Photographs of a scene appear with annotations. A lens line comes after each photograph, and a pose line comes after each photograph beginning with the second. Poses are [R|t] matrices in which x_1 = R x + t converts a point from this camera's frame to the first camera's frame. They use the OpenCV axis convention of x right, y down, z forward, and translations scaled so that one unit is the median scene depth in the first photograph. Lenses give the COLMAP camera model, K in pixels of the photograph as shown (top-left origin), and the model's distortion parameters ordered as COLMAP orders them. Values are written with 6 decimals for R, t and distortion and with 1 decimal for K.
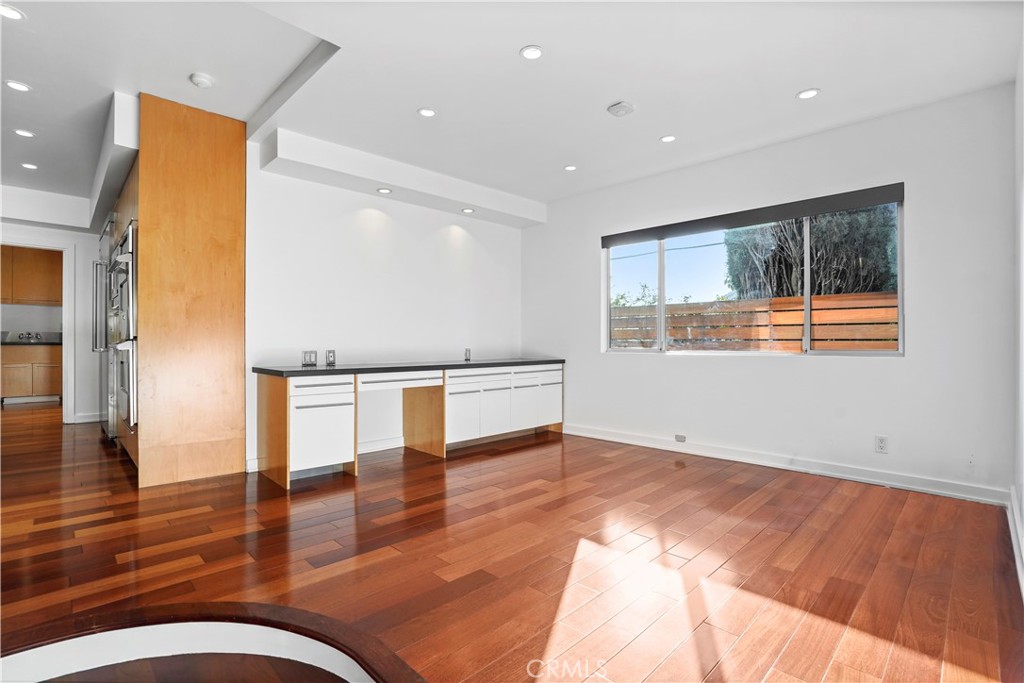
lens RADIAL K [[482.0, 0, 514.6], [0, 482.0, 344.4], [0, 0, 1]] dist [-0.055057, 0.013590]
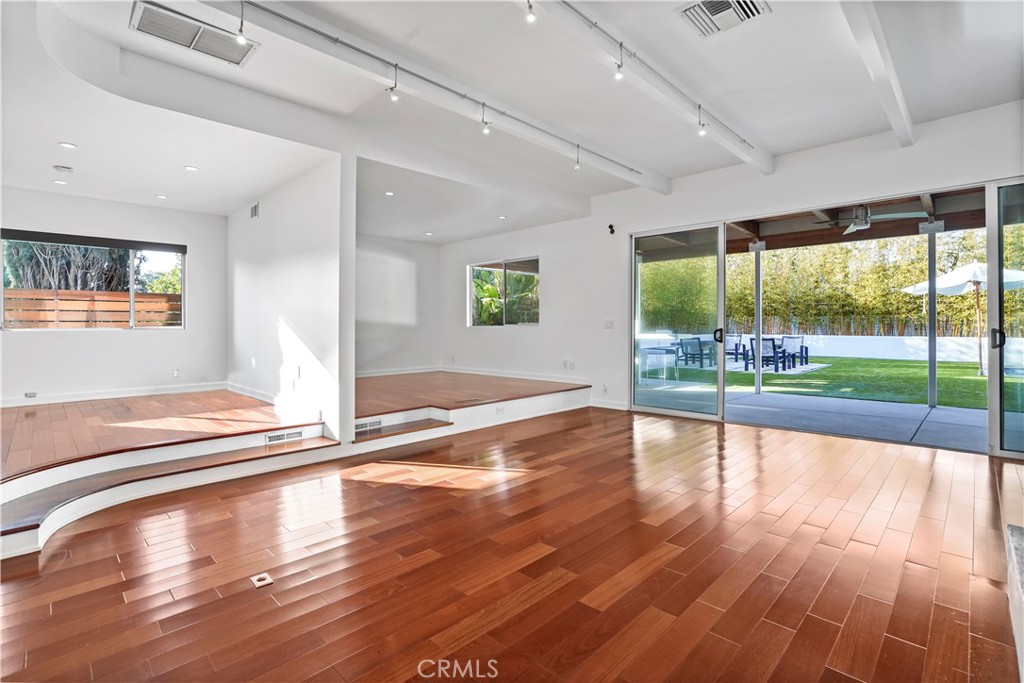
lens RADIAL K [[482.0, 0, 504.5], [0, 482.0, 336.2], [0, 0, 1]] dist [-0.055057, 0.013590]
pose [[0.004168, -0.019155, 0.999808, -0.817306], [0.006658, 0.999795, 0.019127, 0.017215], [-0.999969, 0.006577, 0.004295, -0.280608]]
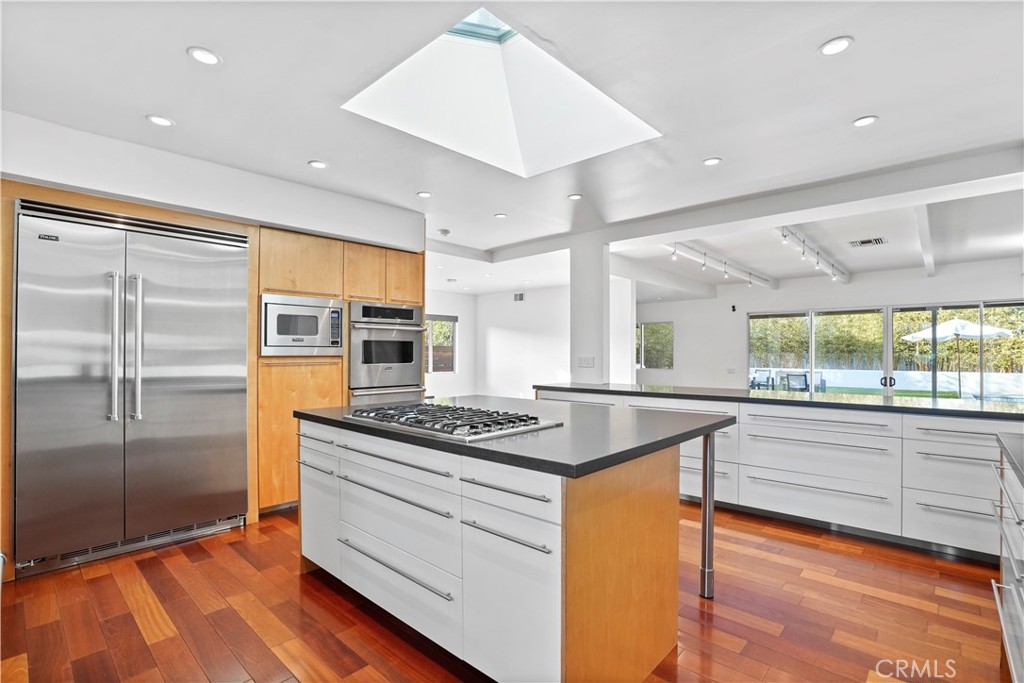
lens RADIAL K [[482.0, 0, 511.7], [0, 482.0, 340.0], [0, 0, 1]] dist [-0.055057, 0.013590]
pose [[-0.041342, 0.026321, 0.998798, -1.477770], [0.001556, 0.999653, -0.026279, -0.070383], [-0.999144, 0.000468, -0.041368, 0.481002]]
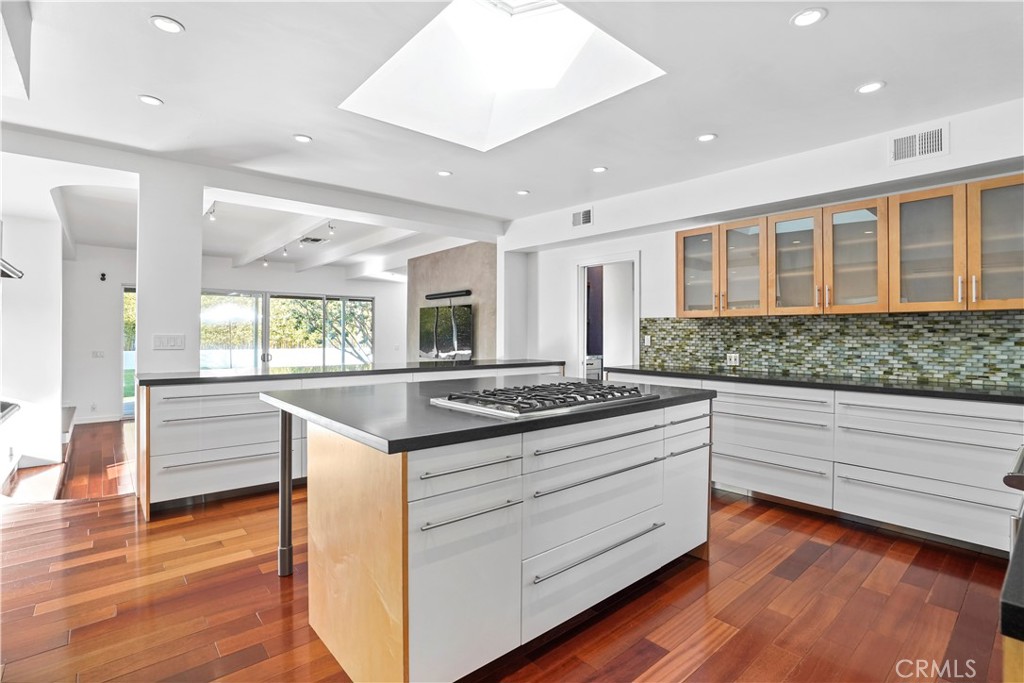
lens RADIAL K [[482.0, 0, 507.4], [0, 482.0, 340.8], [0, 0, 1]] dist [-0.055057, 0.013590]
pose [[-0.997309, -0.005143, 0.073130, -0.990626], [-0.004042, 0.999876, 0.015206, -0.066615], [-0.073199, 0.014870, -0.997206, 0.980856]]
